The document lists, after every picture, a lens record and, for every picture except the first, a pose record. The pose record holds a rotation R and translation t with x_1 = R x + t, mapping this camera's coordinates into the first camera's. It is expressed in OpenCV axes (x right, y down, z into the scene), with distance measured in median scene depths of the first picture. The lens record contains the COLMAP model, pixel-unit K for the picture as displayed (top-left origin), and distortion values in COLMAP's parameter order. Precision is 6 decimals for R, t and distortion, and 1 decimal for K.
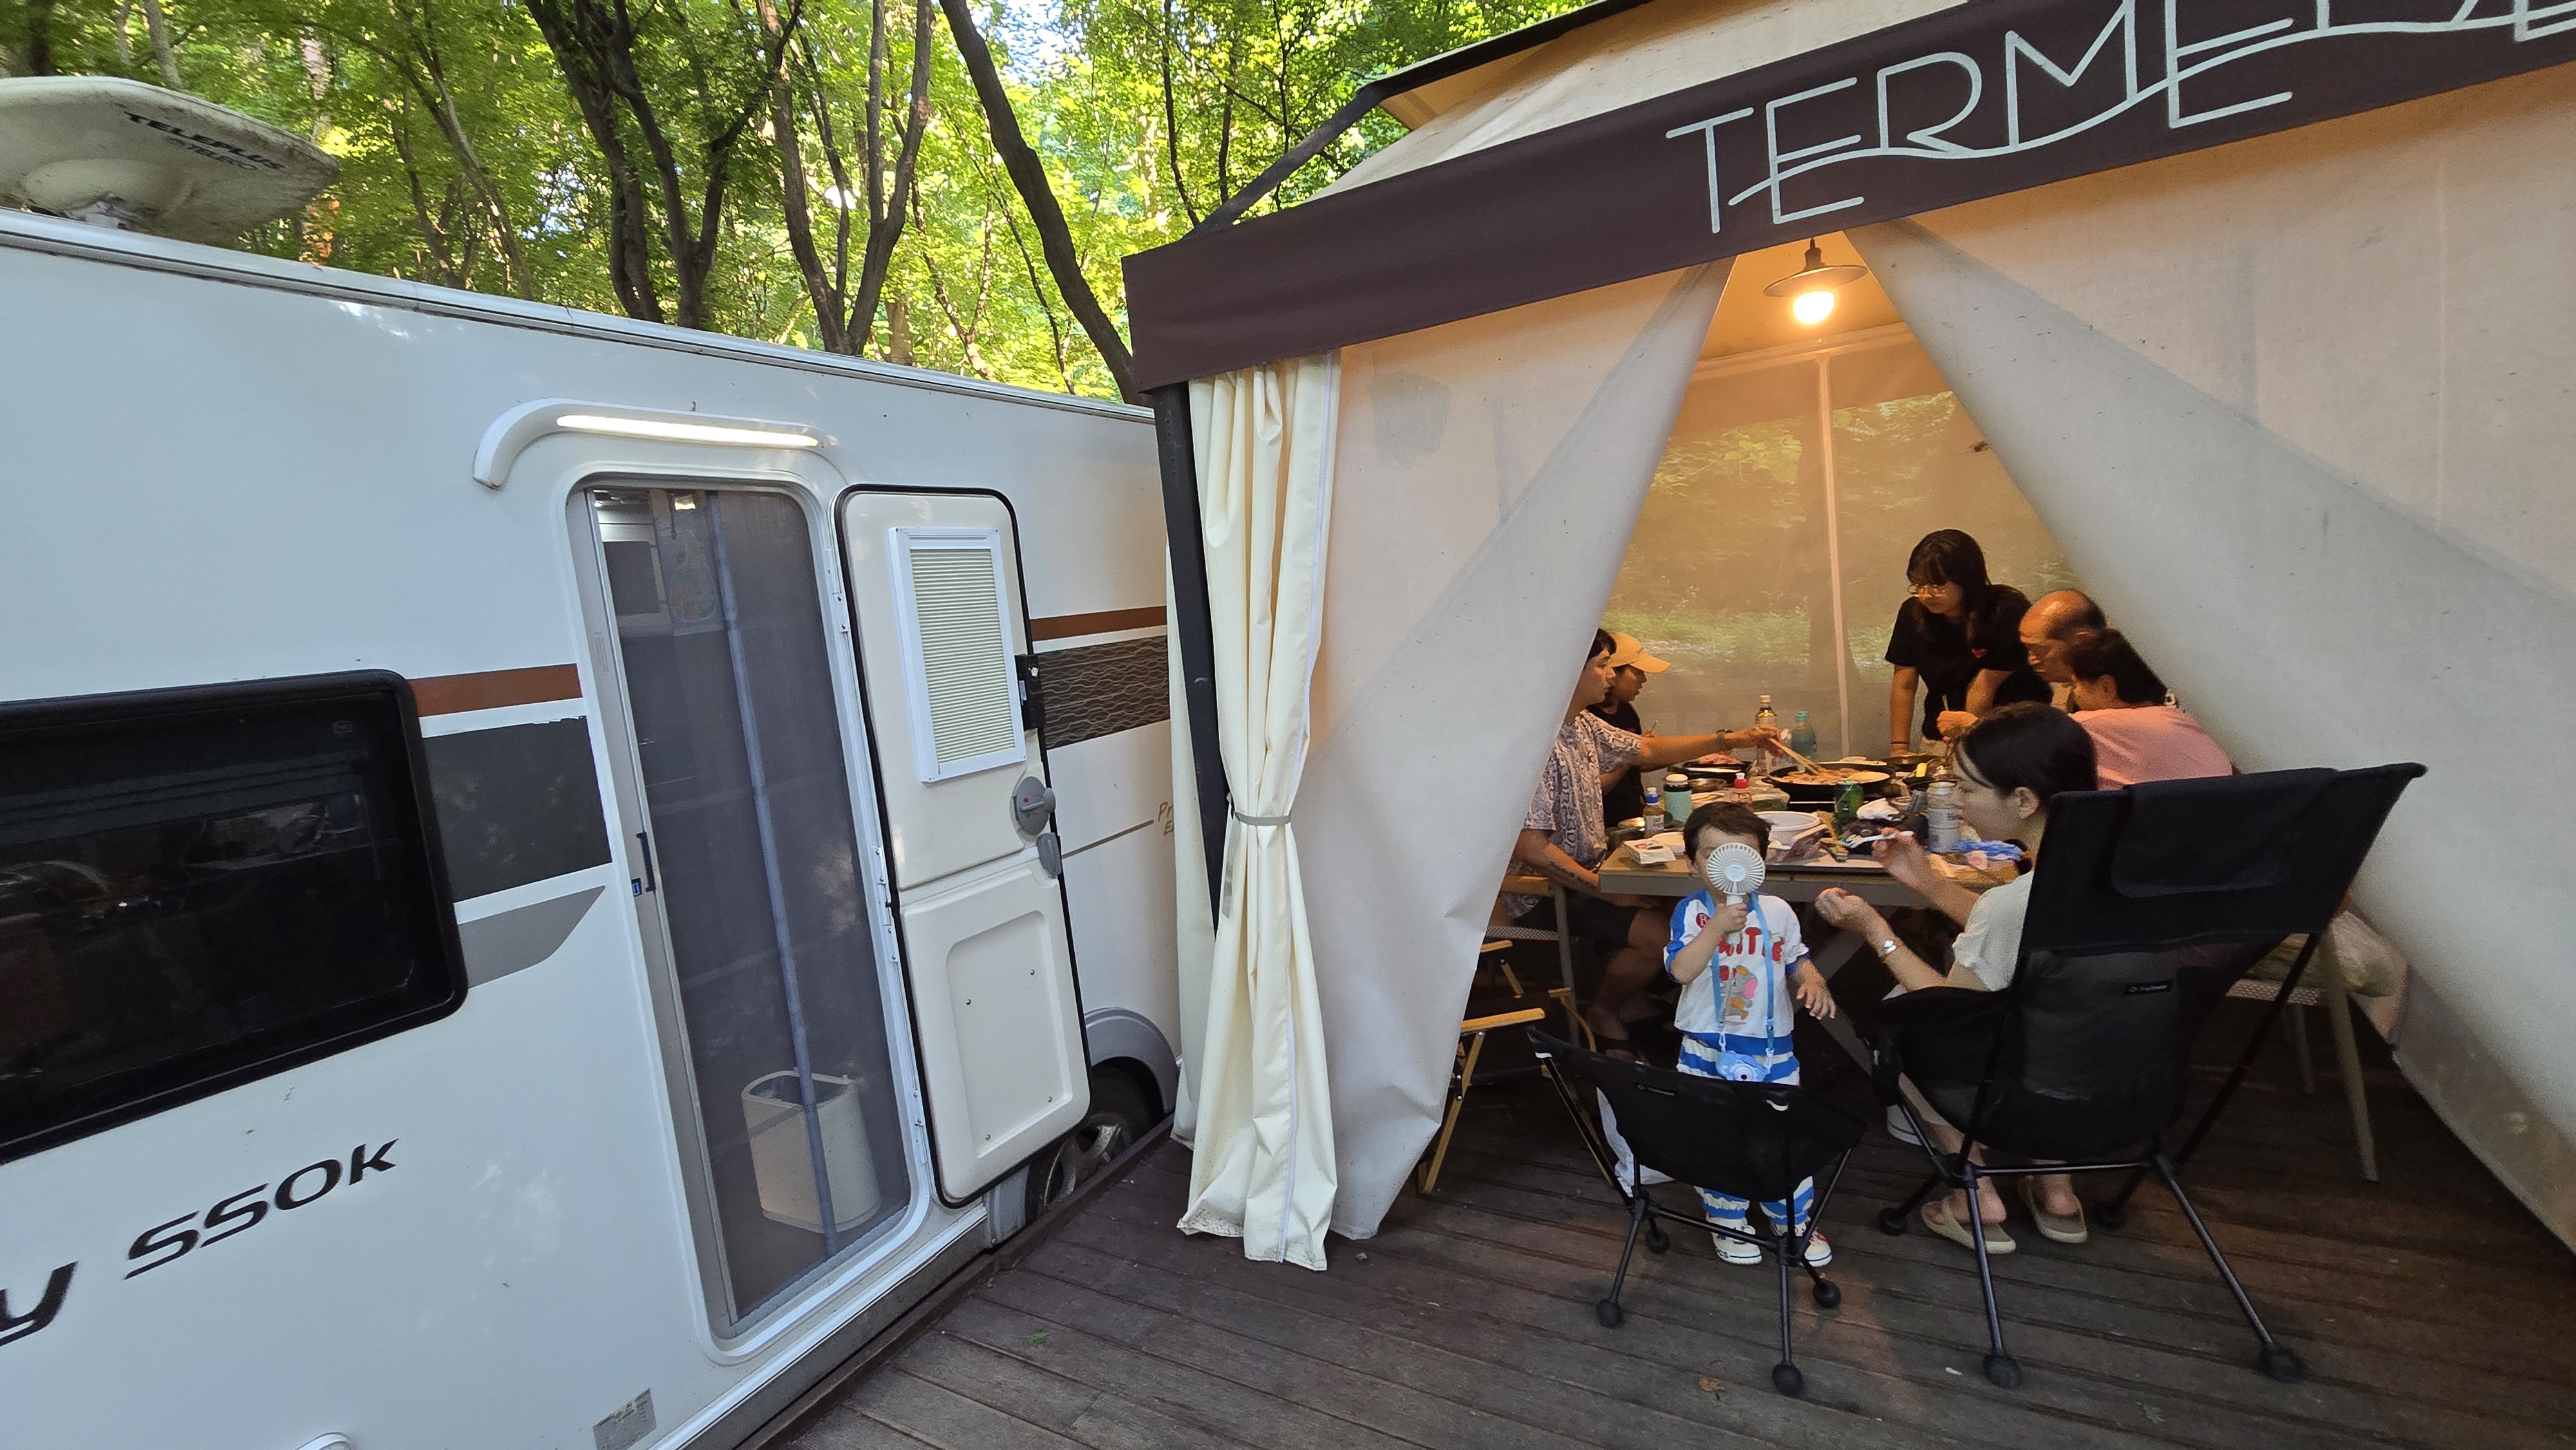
lens RADIAL K [[1061.6, 0, 1281.8], [0, 1061.6, 719.6], [0, 0, 1]] dist [-0.001593, 0.000111]
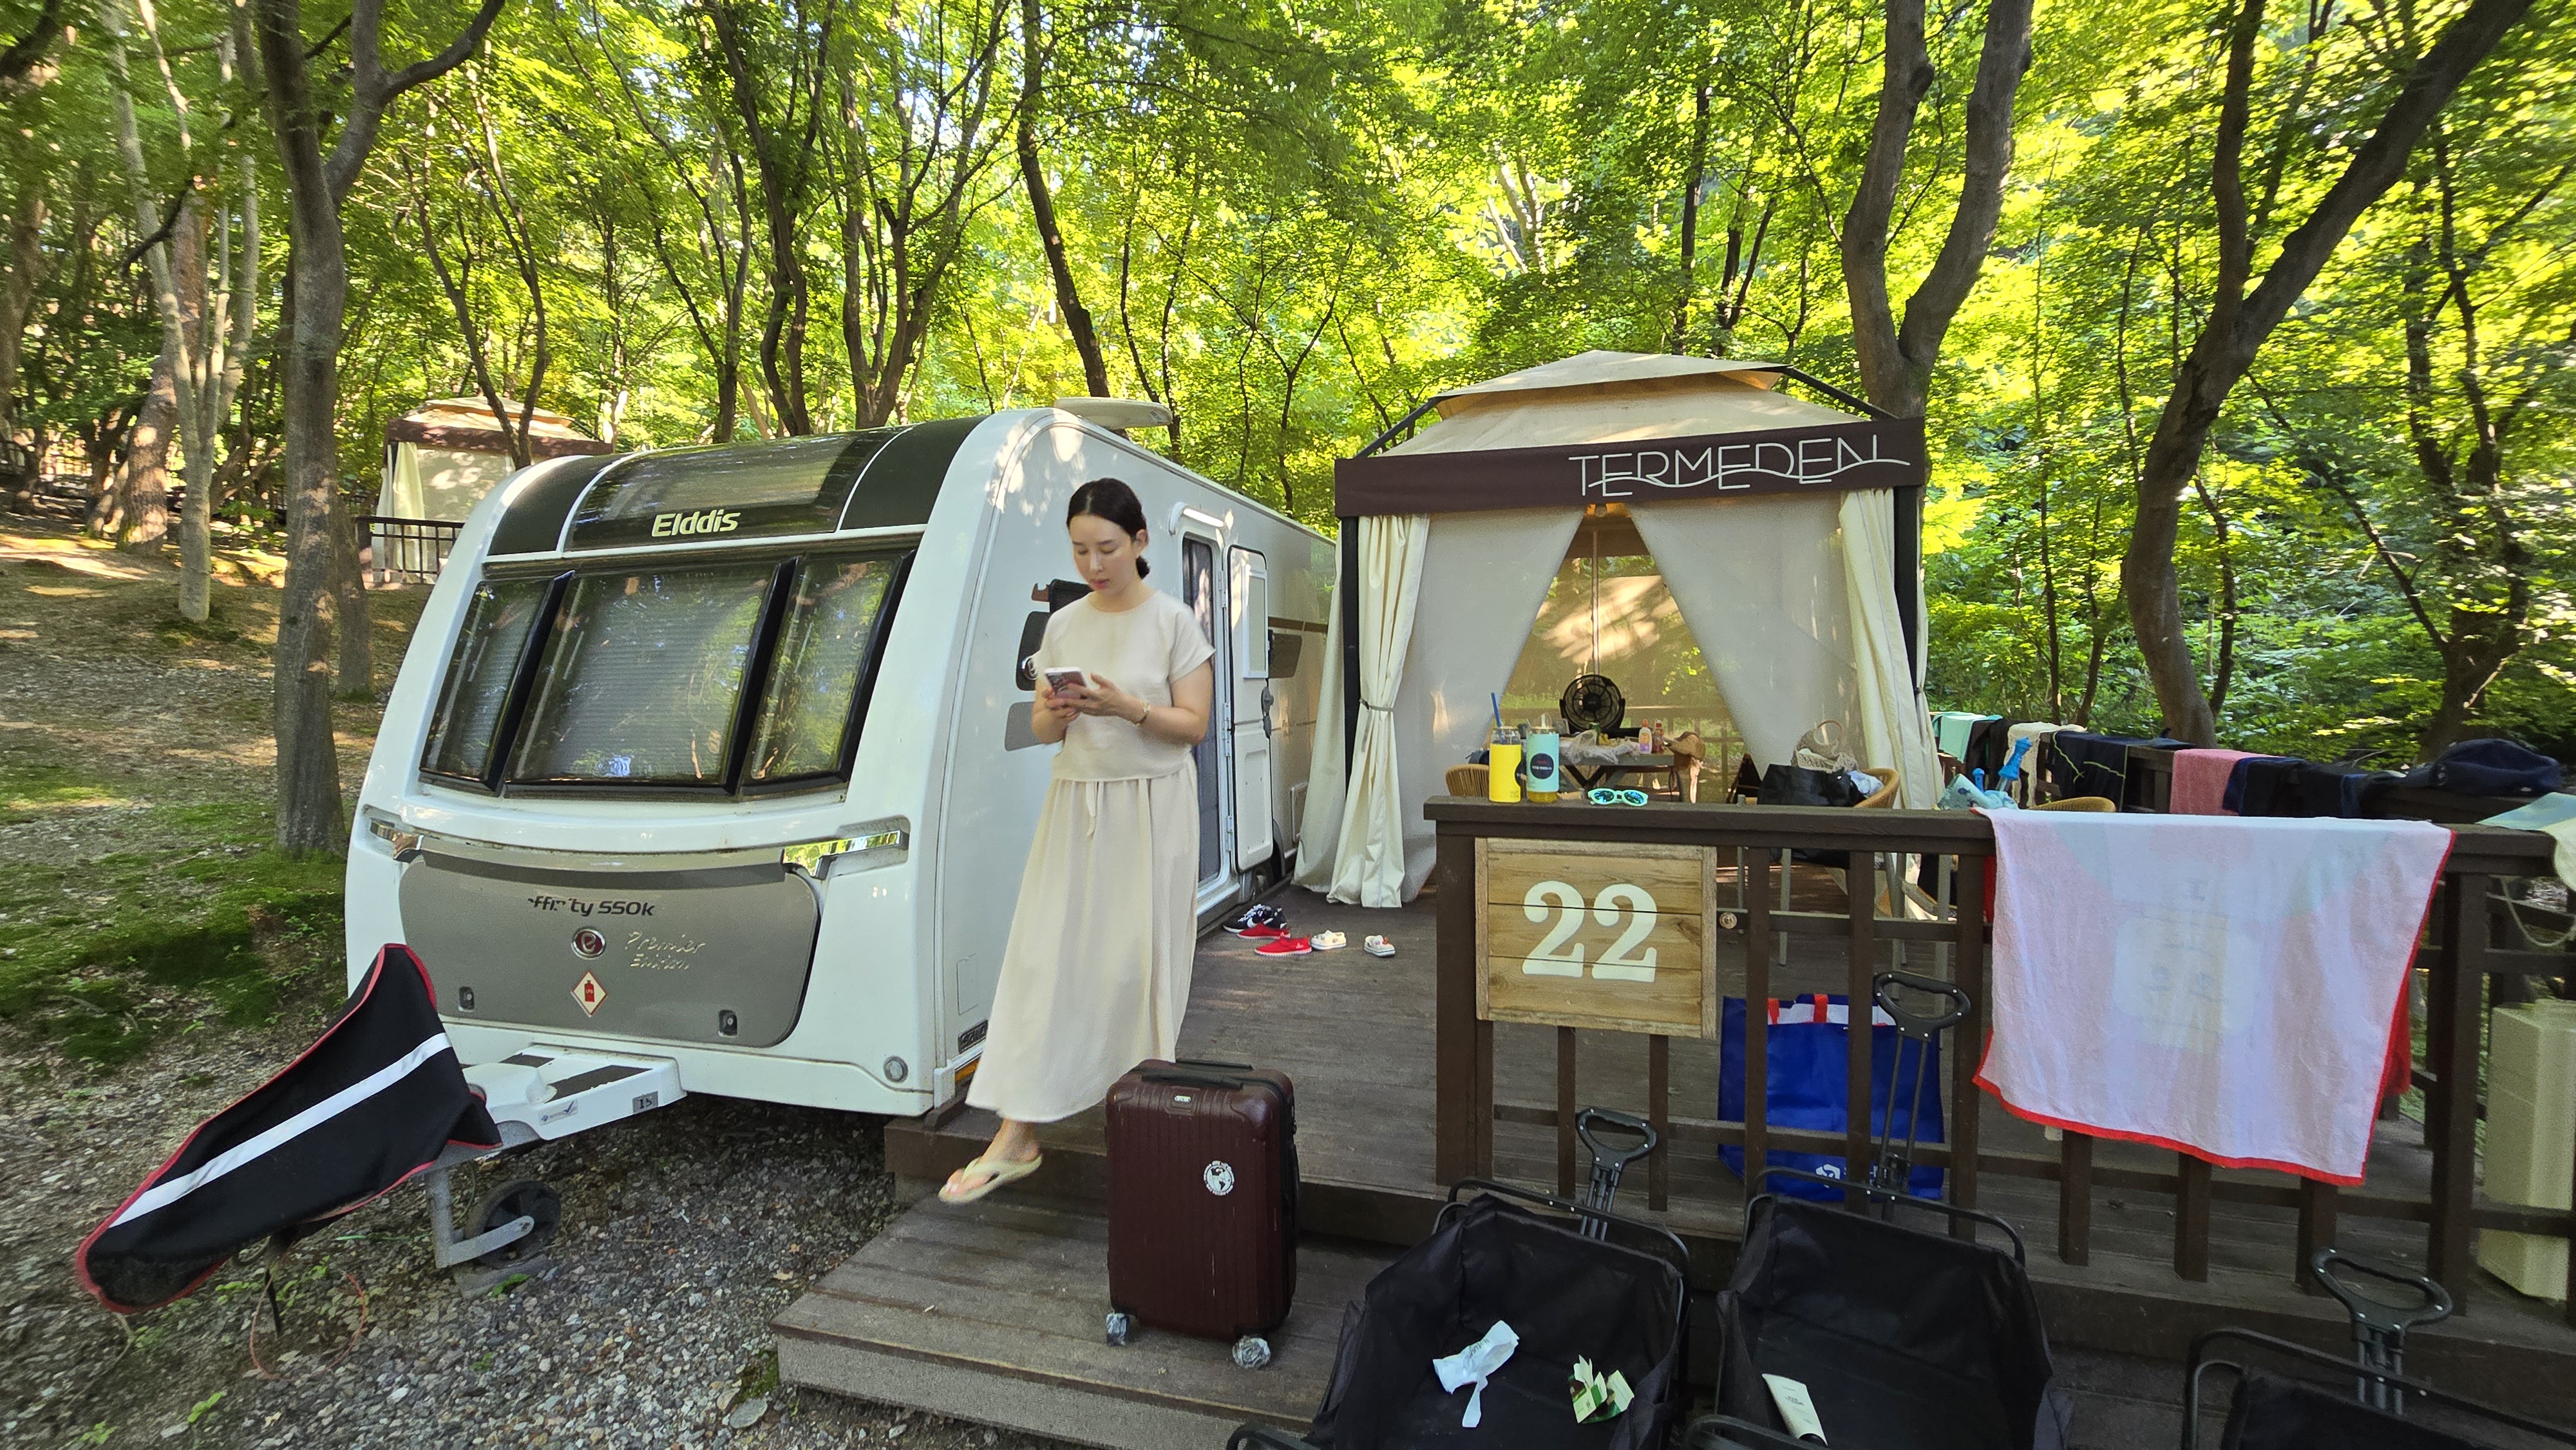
lens RADIAL K [[1061.6, 0, 1289.6], [0, 1061.6, 726.3], [0, 0, 1]] dist [-0.001593, 0.000111]
pose [[0.967170, 0.075911, 0.242529, -0.763391], [-0.057481, 0.994957, -0.082193, 0.331589], [-0.247545, 0.065554, 0.966656, -1.156687]]
